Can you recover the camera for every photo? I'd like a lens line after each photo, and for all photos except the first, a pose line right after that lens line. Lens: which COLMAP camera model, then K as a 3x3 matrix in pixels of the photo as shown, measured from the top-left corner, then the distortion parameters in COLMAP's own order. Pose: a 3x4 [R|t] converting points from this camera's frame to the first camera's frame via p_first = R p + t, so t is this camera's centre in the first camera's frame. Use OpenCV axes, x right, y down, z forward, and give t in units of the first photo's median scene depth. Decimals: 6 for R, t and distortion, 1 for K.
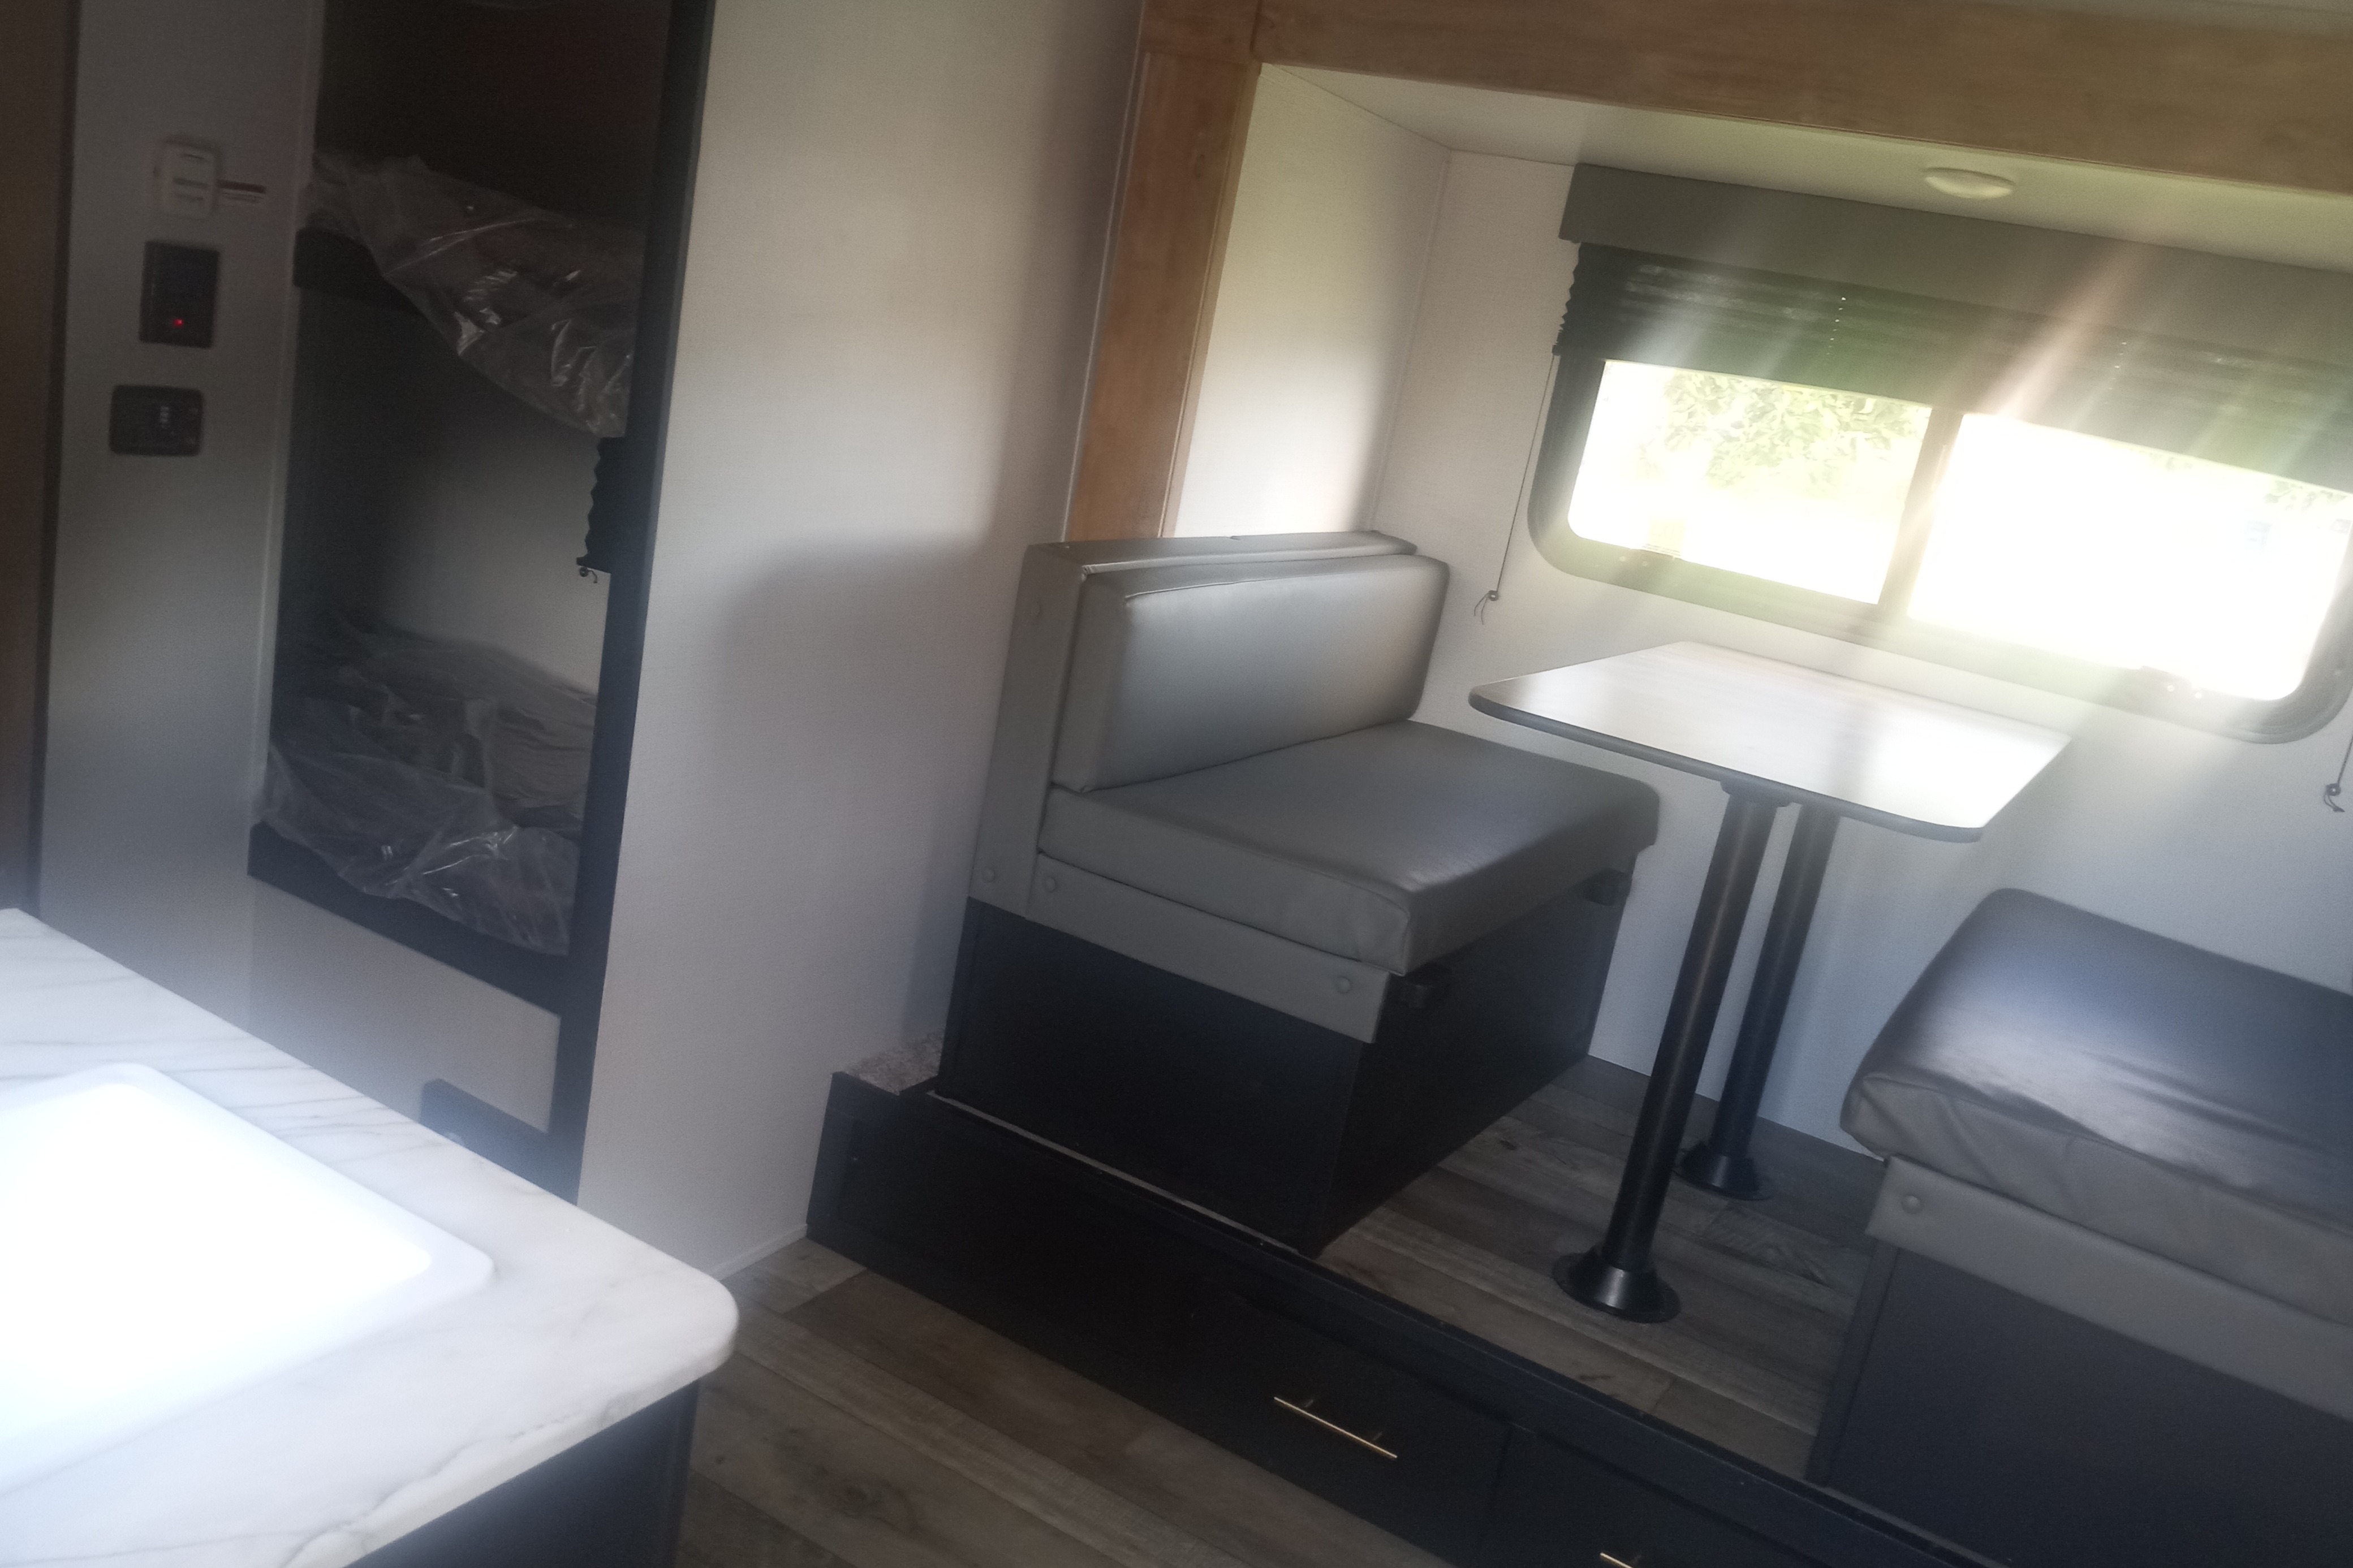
lens RADIAL K [[1928.4, 0, 1176.5], [0, 1928.4, 784.0], [0, 0, 1]] dist [-0.007401, -0.002566]
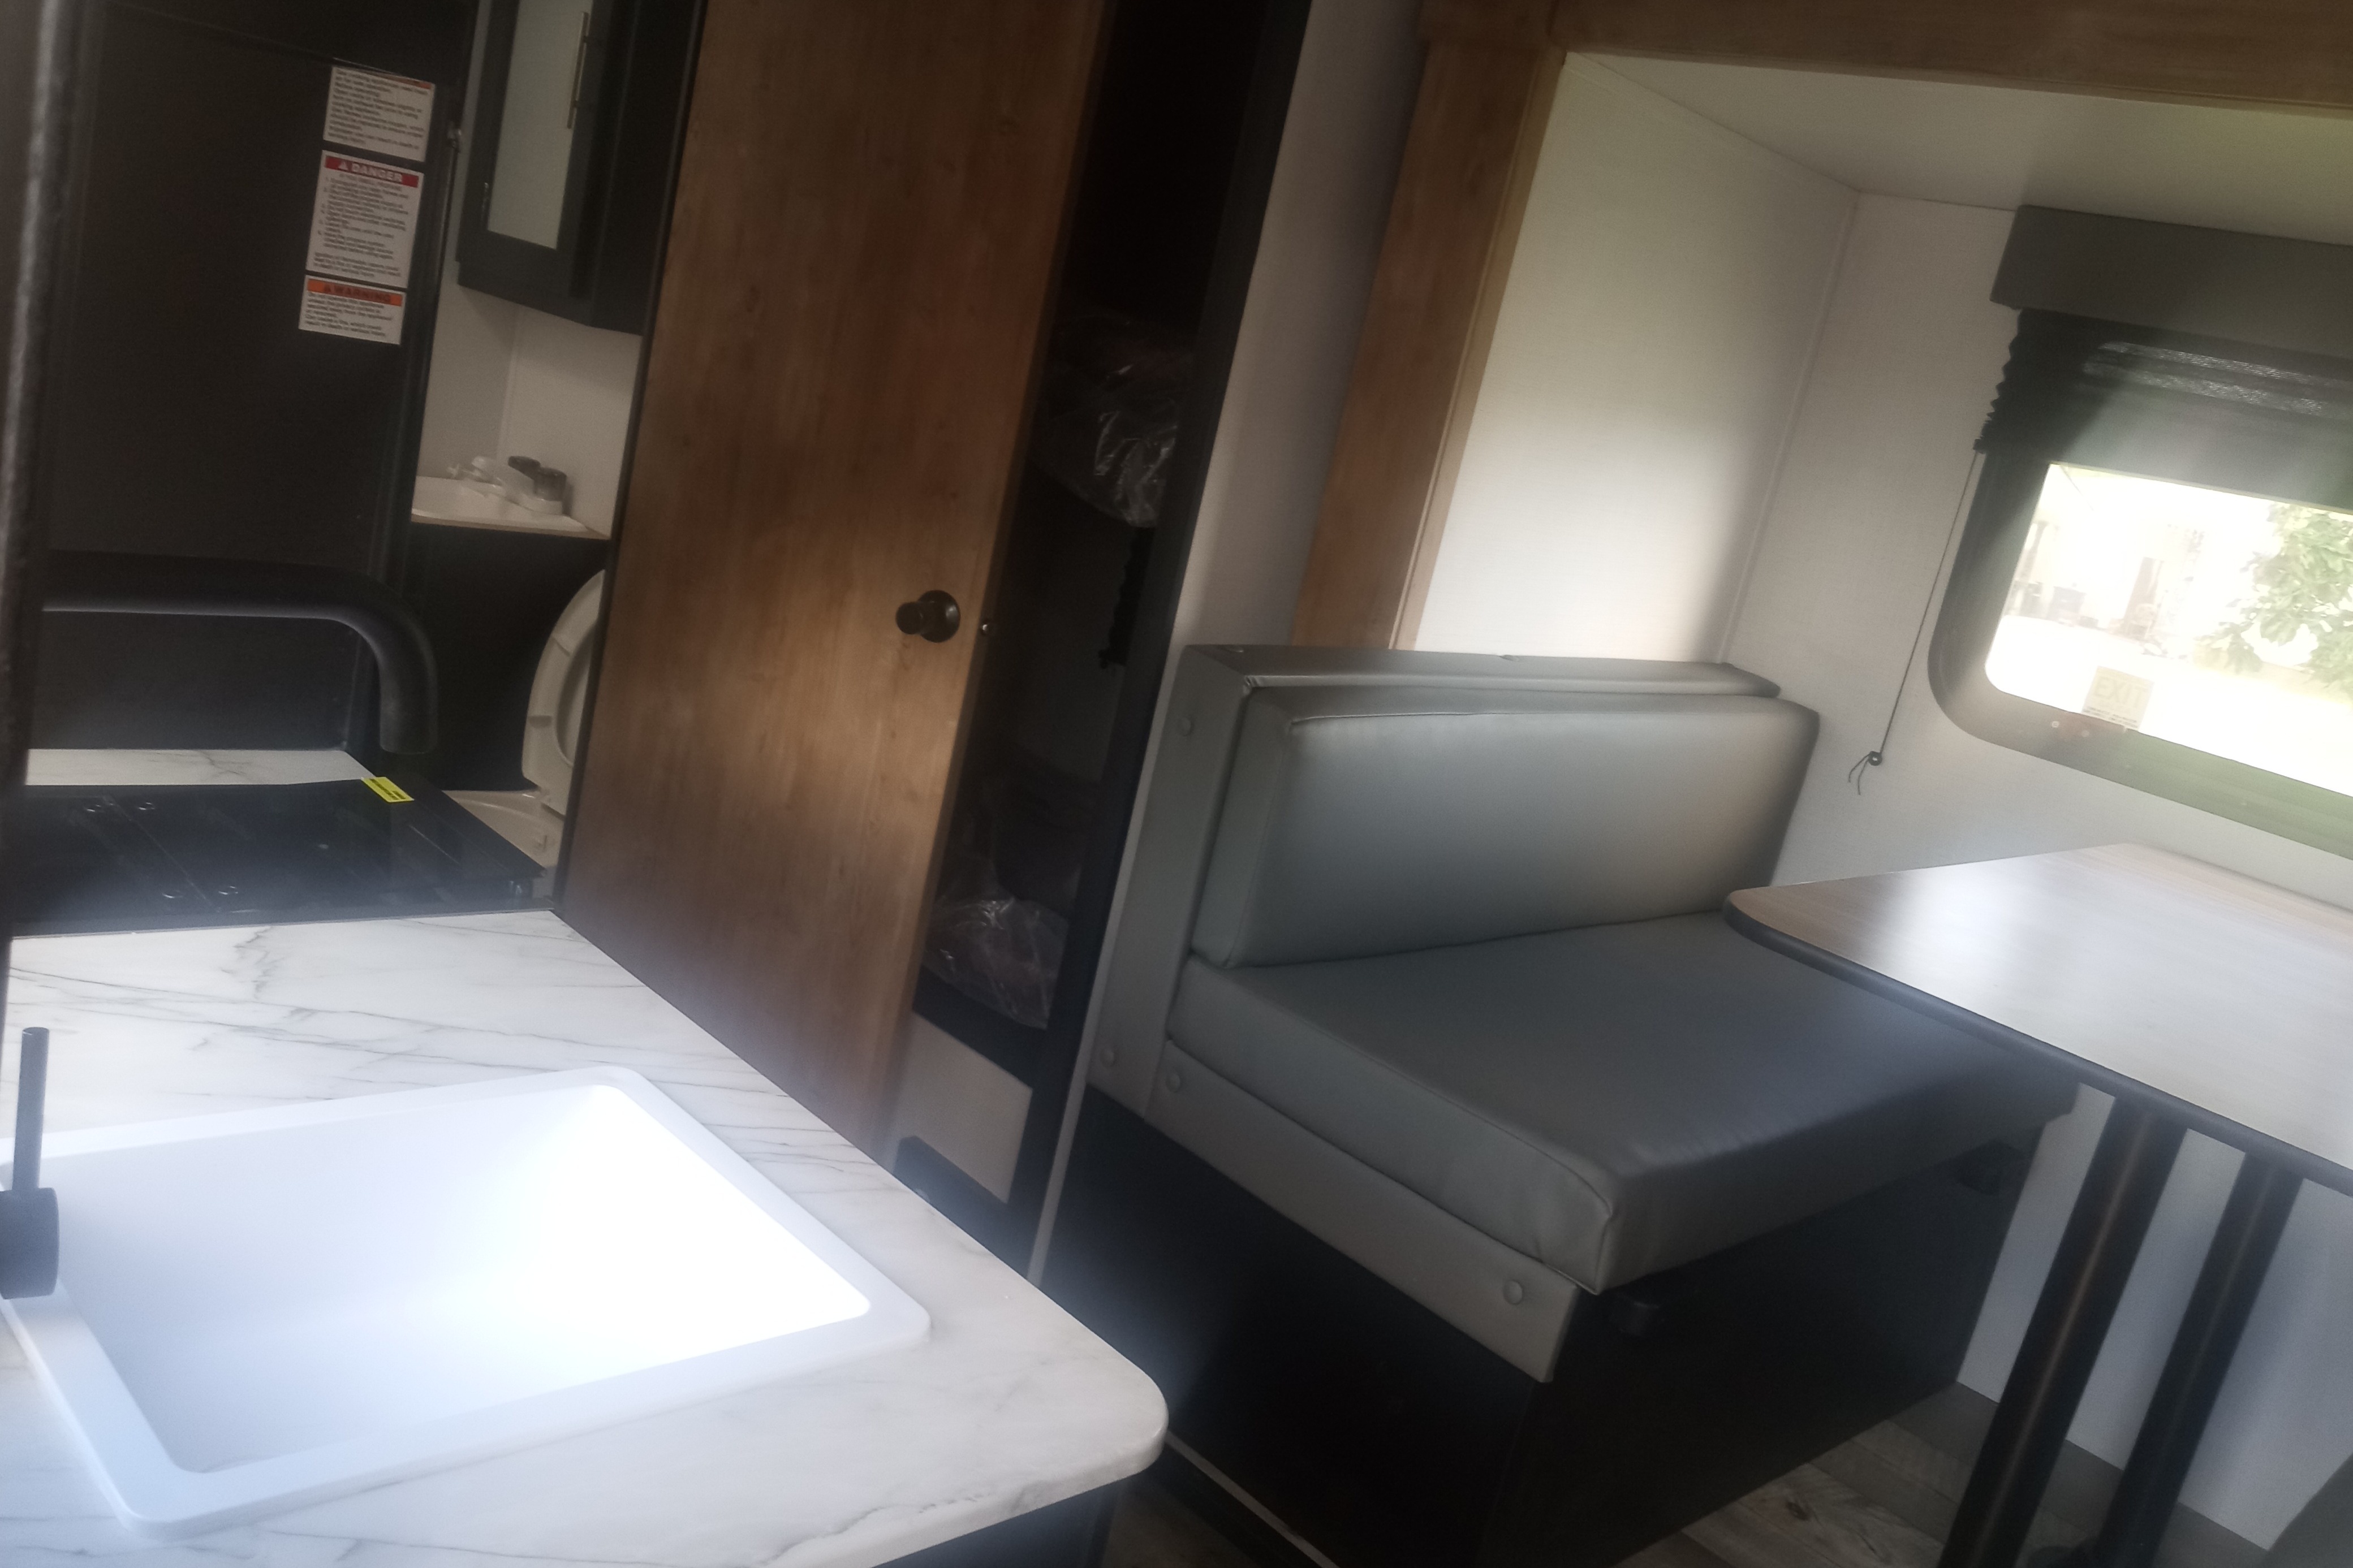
lens RADIAL K [[1974.5, 0, 1179.6], [0, 1974.5, 745.5], [0, 0, 1]] dist [0.039955, -0.184628]
pose [[0.964841, 0.086120, -0.248327, 0.099729], [-0.105089, 0.992392, -0.064145, -0.025274], [0.240913, 0.087986, 0.966550, 0.186670]]
